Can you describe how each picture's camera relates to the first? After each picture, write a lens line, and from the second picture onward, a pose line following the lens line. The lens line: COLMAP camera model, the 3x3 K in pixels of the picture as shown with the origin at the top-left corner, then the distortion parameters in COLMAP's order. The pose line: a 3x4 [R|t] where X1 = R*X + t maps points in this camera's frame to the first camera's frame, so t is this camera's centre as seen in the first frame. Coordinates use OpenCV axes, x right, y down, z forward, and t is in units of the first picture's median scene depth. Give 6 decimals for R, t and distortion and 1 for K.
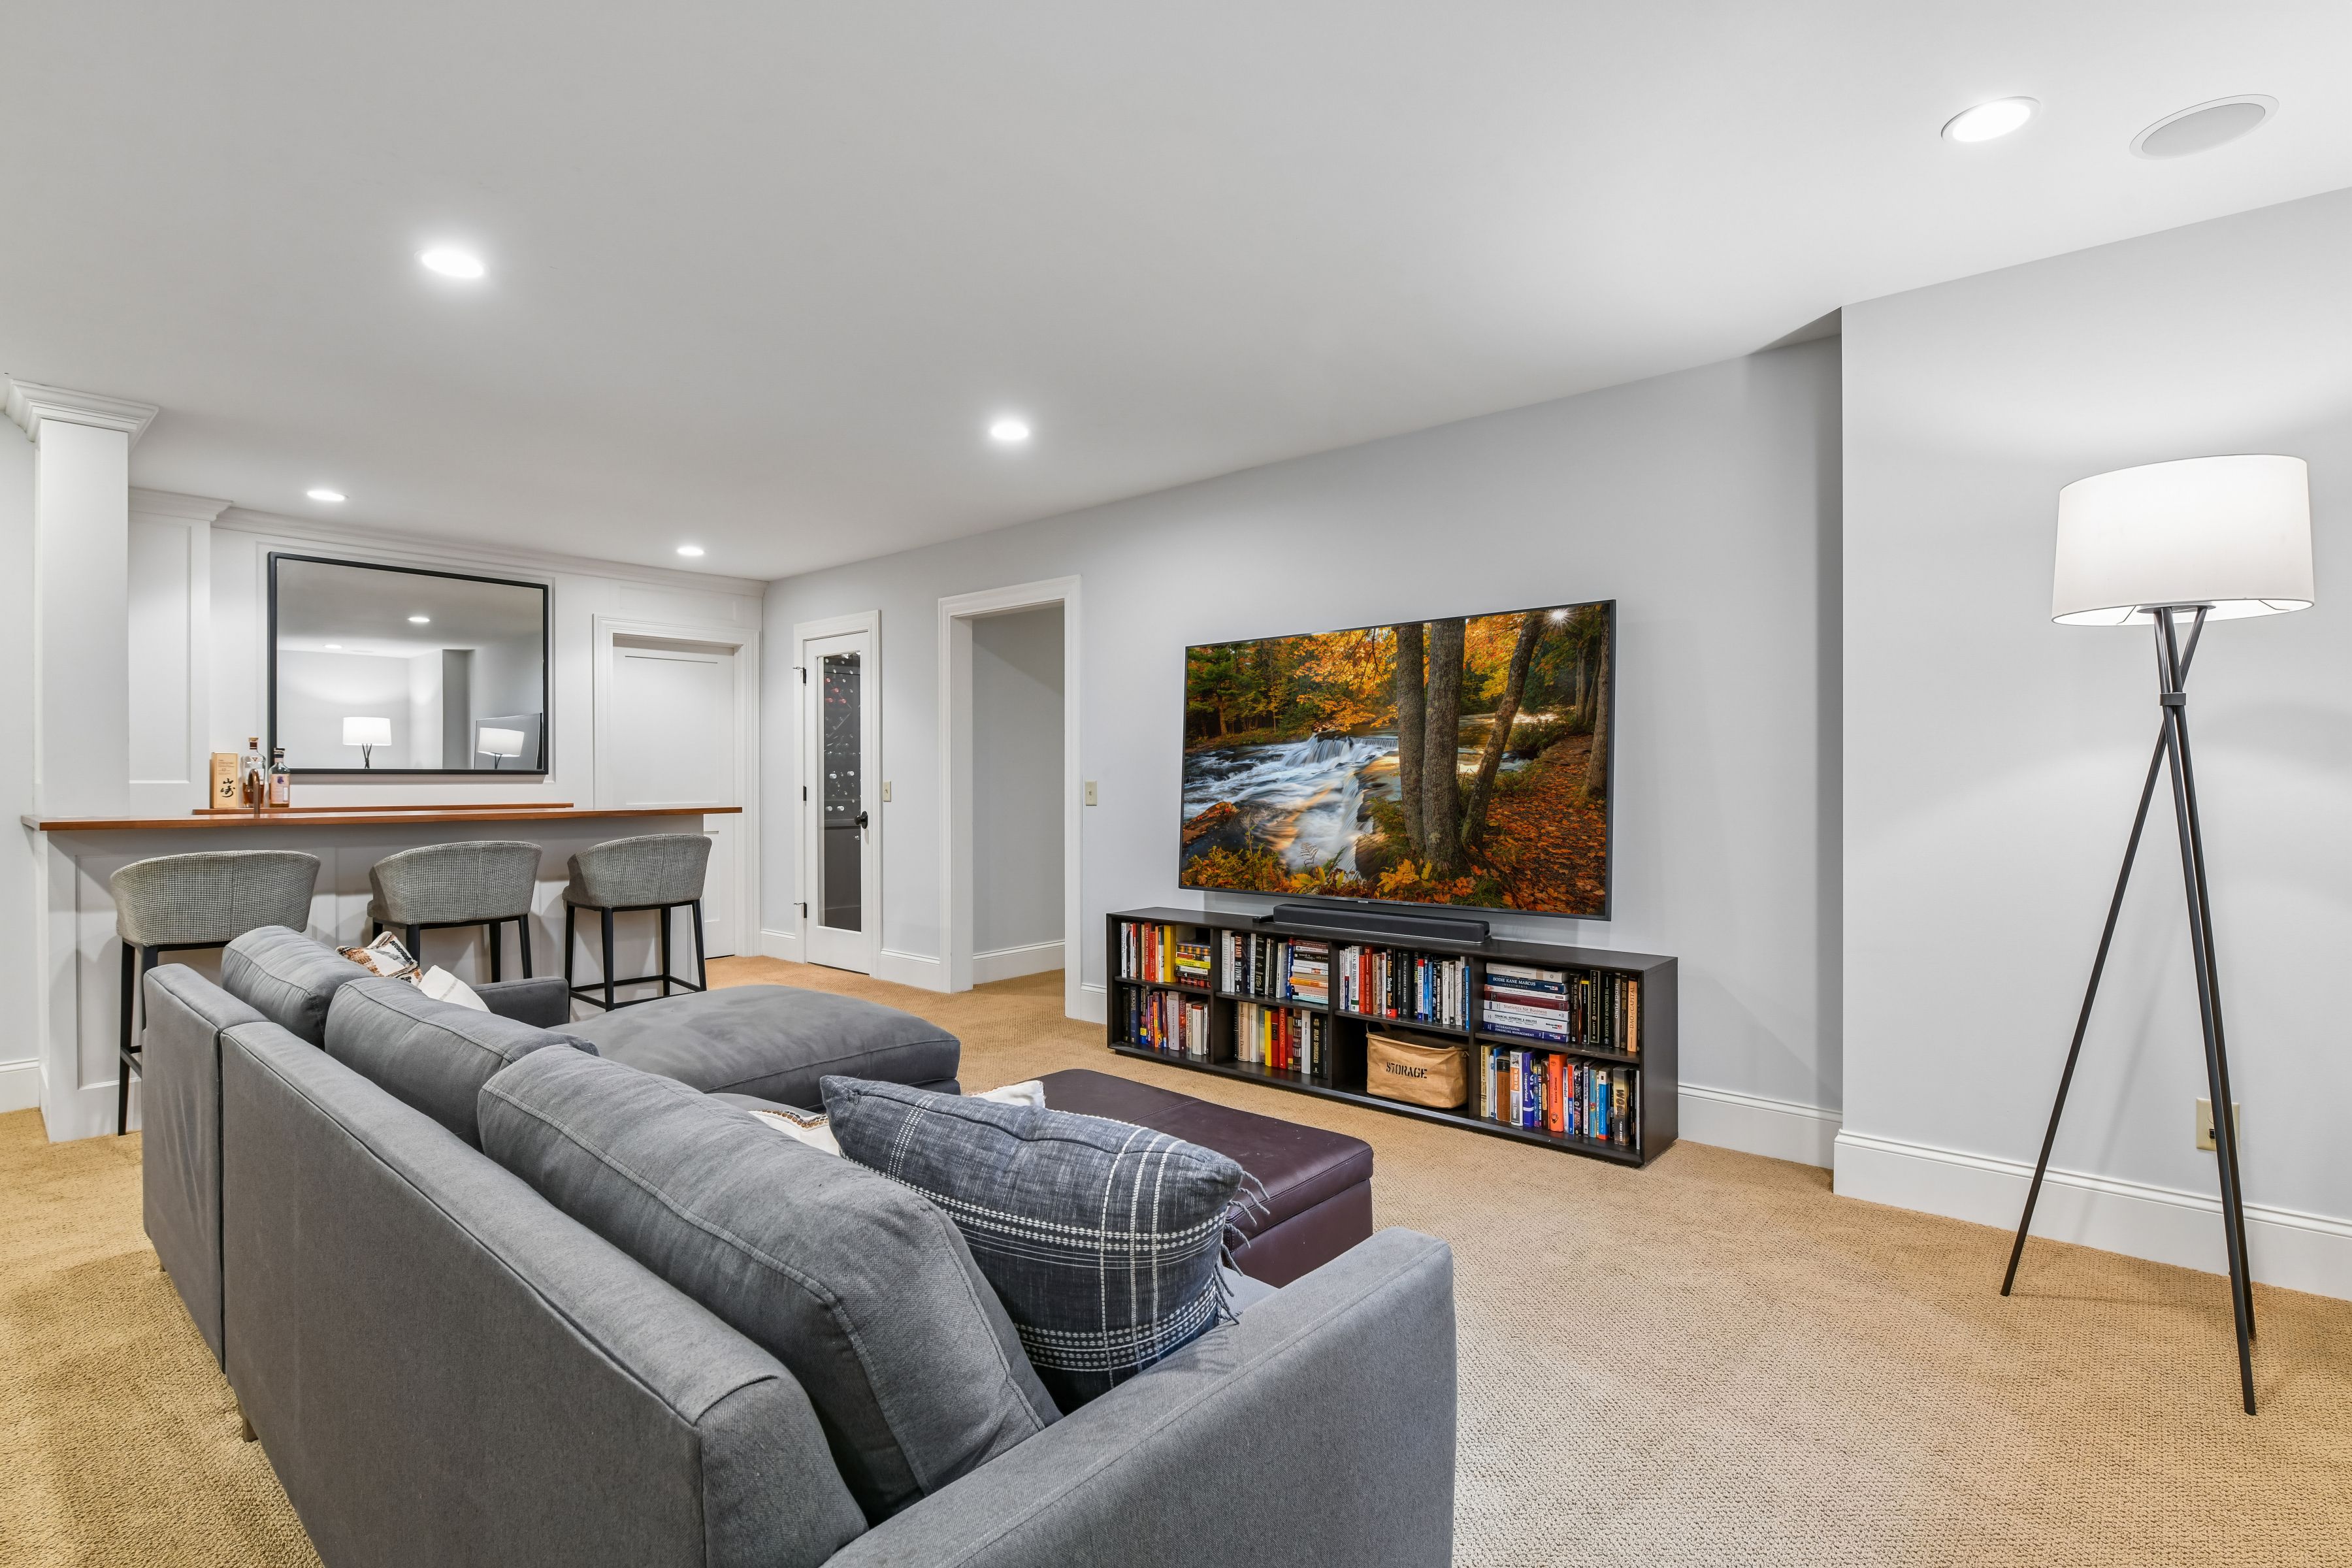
lens RADIAL K [[1116.0, 0, 1175.9], [0, 1116.0, 790.7], [0, 0, 1]] dist [-0.008514, -0.000212]
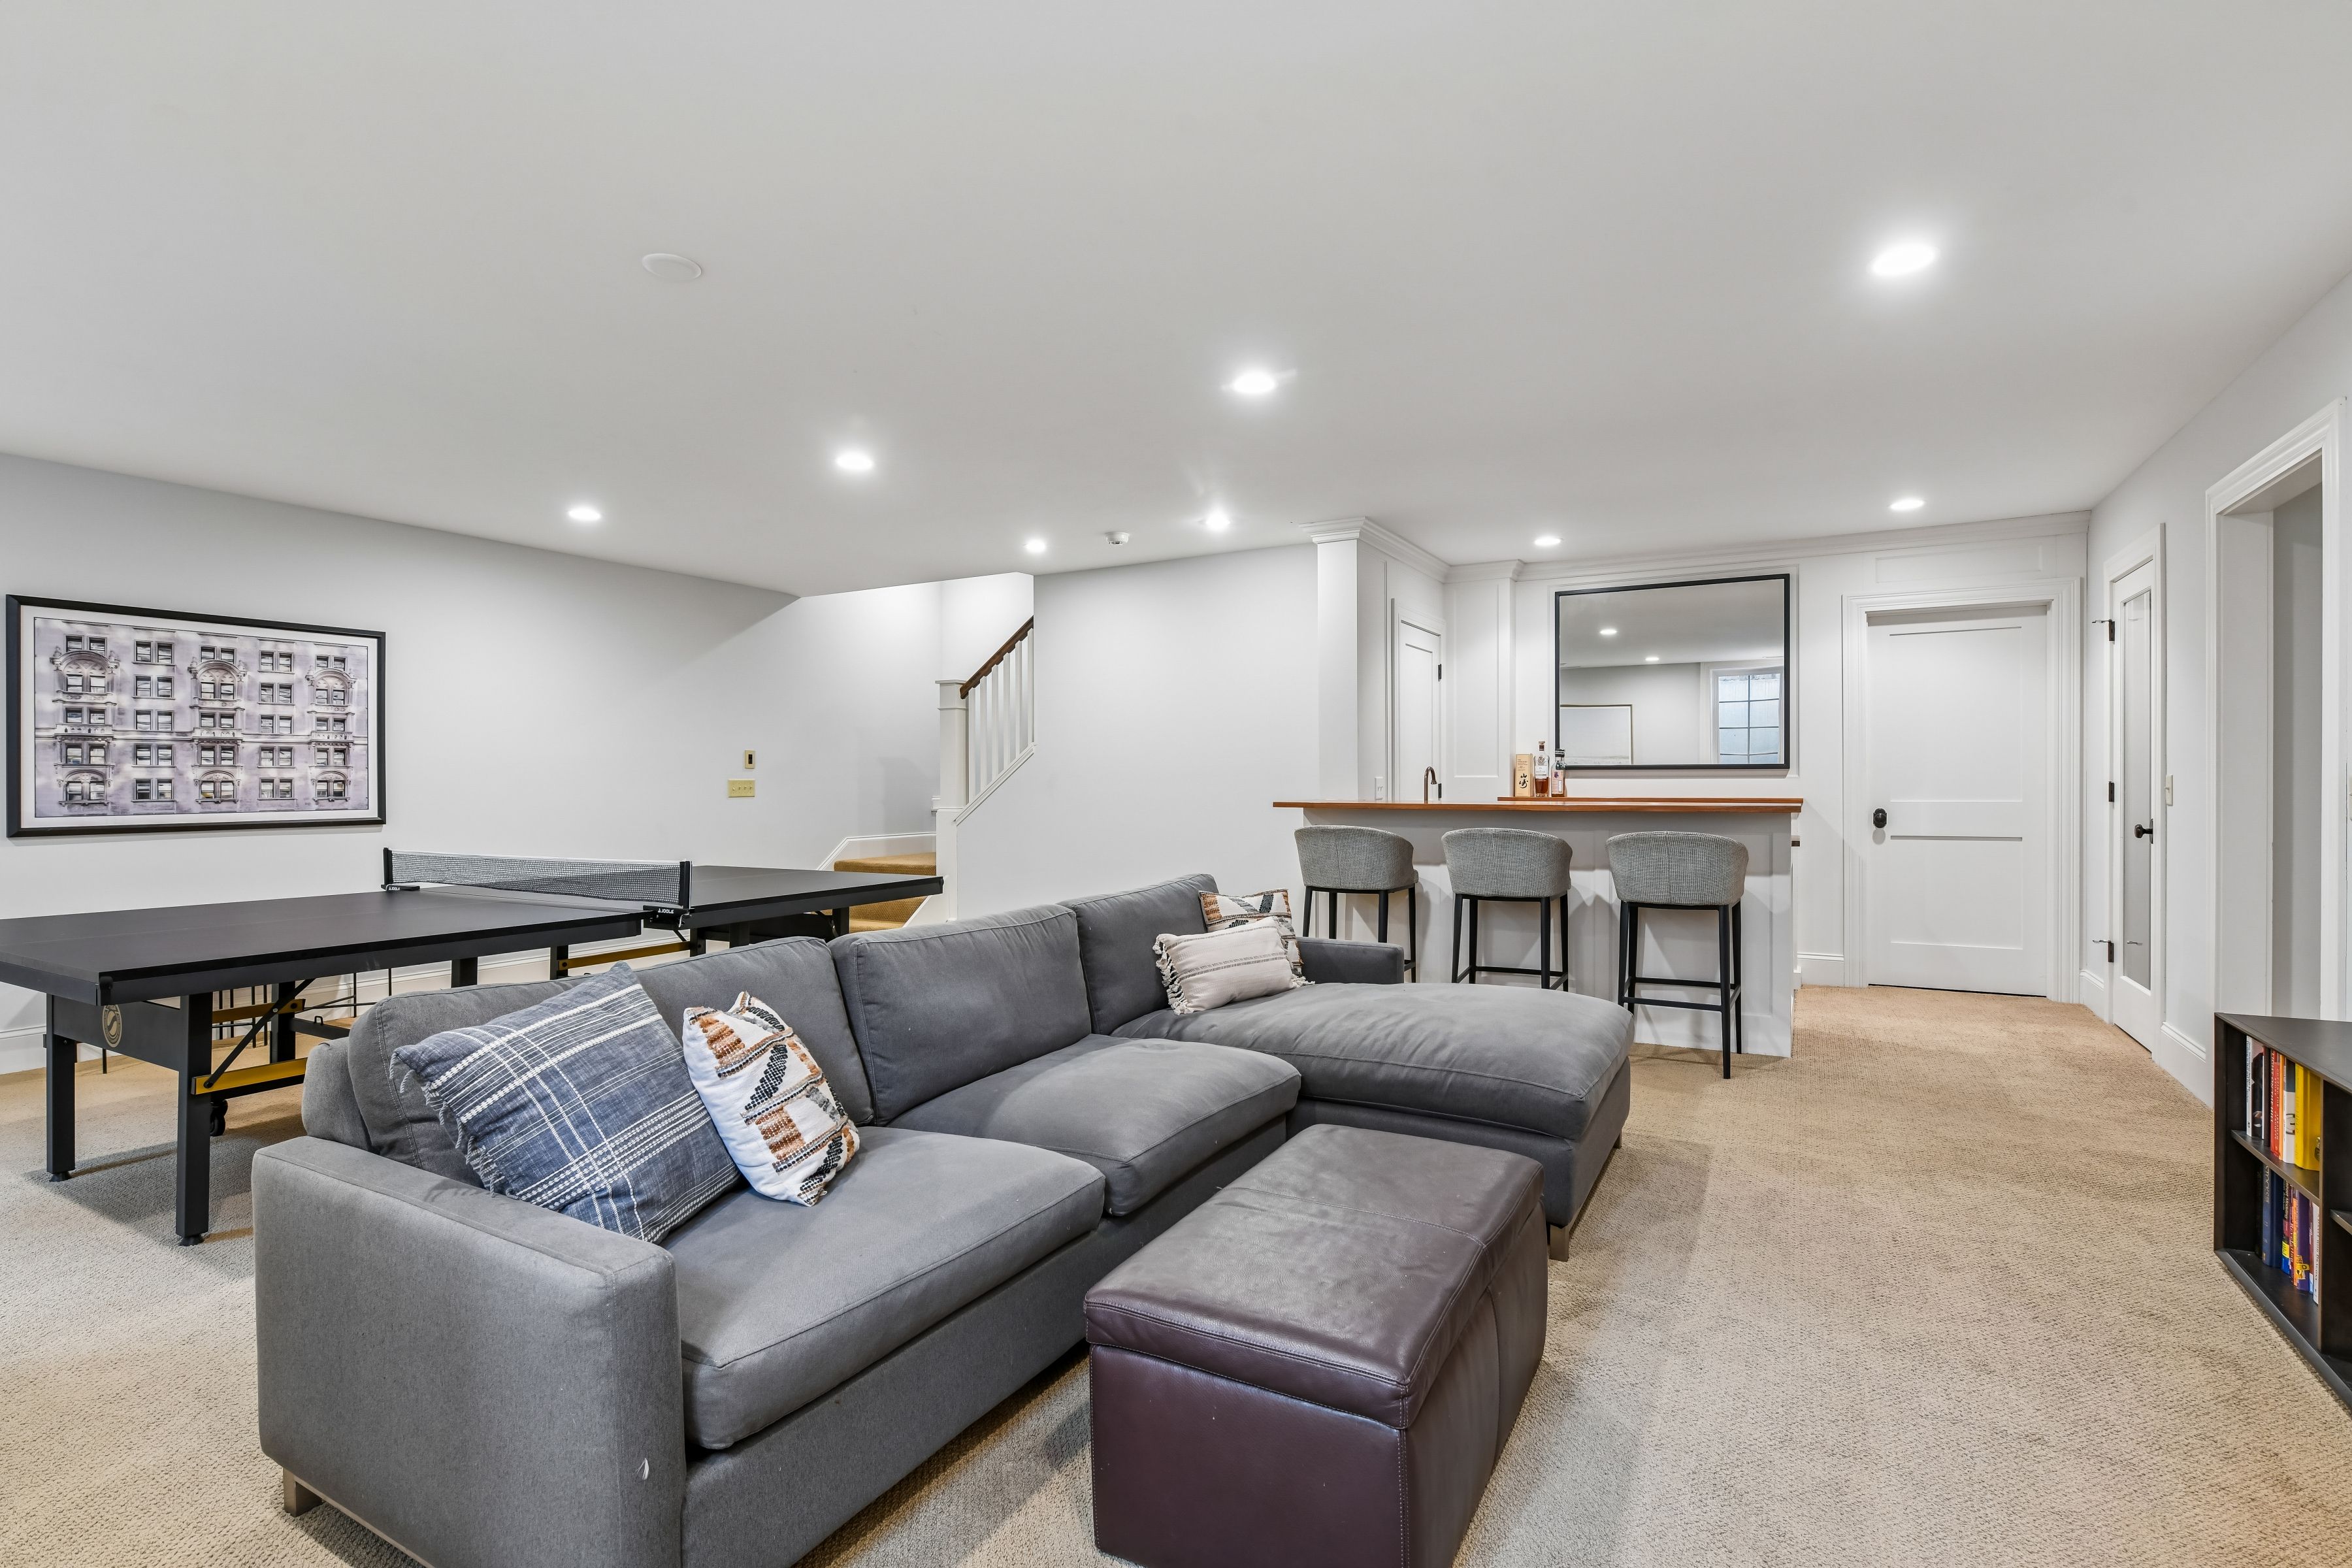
lens RADIAL K [[1116.0, 0, 1183.6], [0, 1116.0, 780.2], [0, 0, 1]] dist [-0.008514, -0.000212]
pose [[0.209545, 0.004519, -0.977788, 0.433450], [-0.006682, 0.999973, 0.003189, -0.005981], [0.977776, 0.005865, 0.209570, 0.438506]]
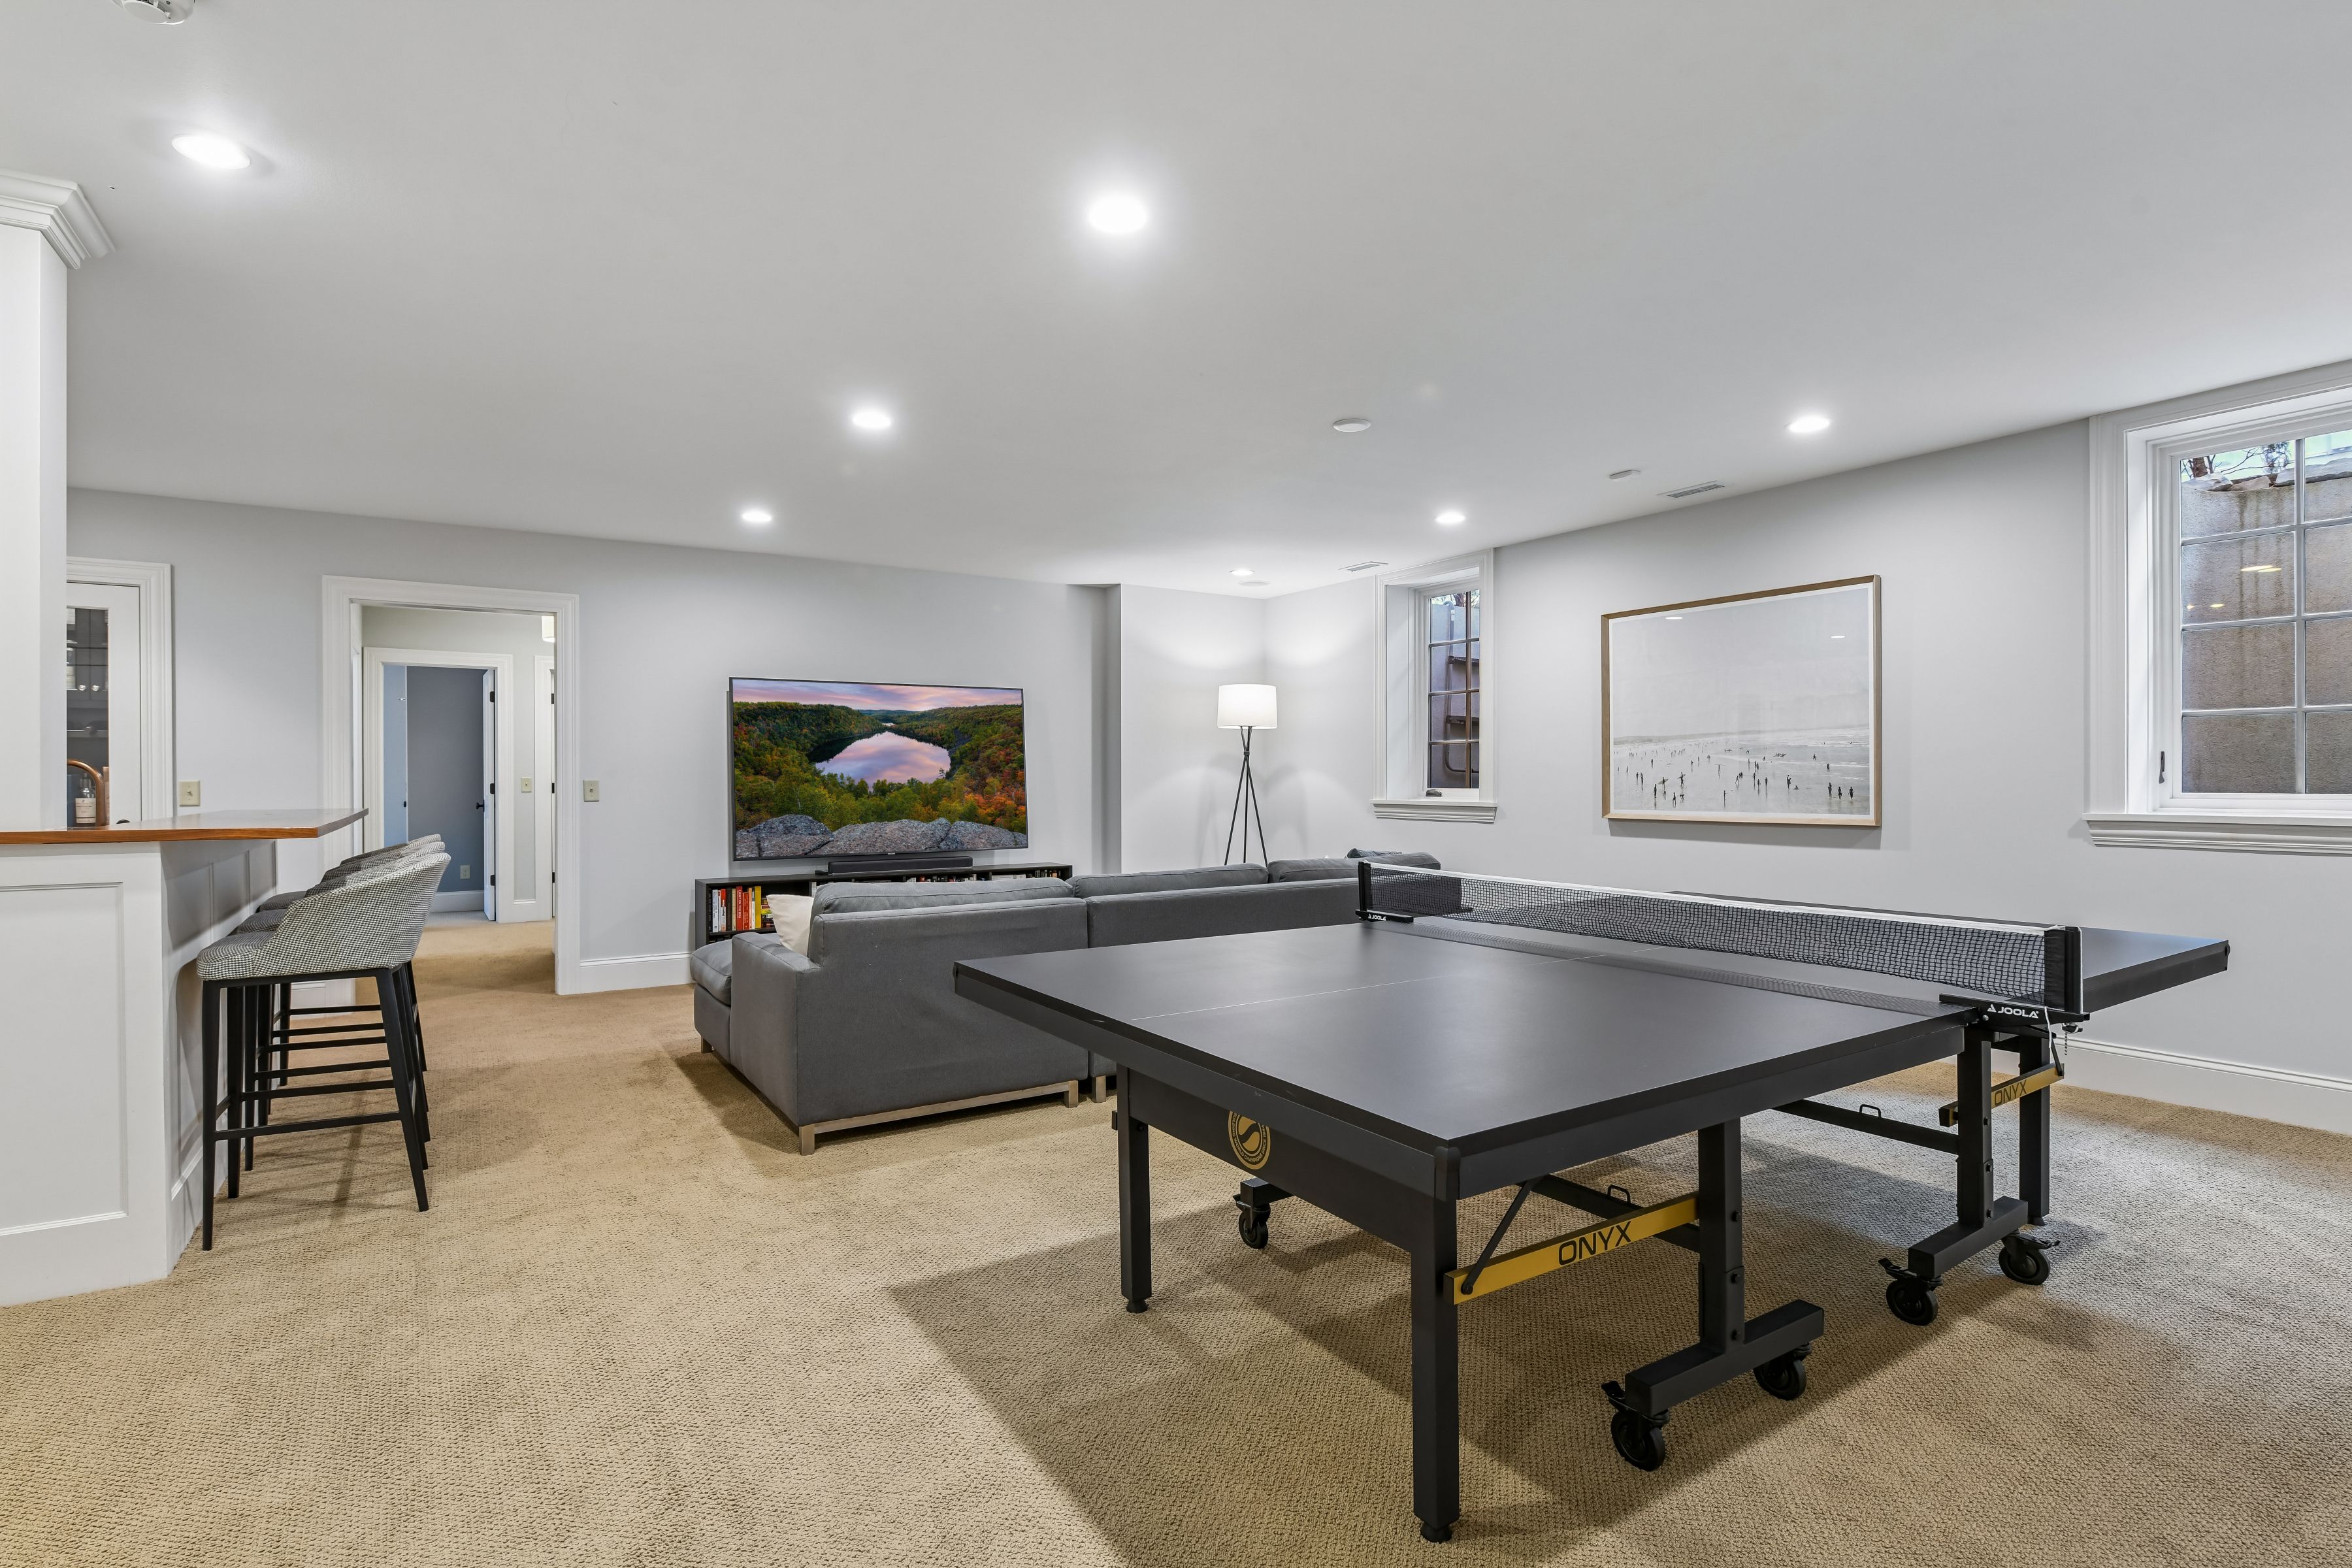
lens RADIAL K [[1149.4, 0, 1179.9], [0, 1149.4, 787.3], [0, 0, 1]] dist [-0.001332, -0.003241]
pose [[0.283721, -0.005192, 0.958893, -1.355323], [0.010637, 0.999941, 0.002267, 0.003495], [-0.958848, 0.009556, 0.283759, 0.127102]]
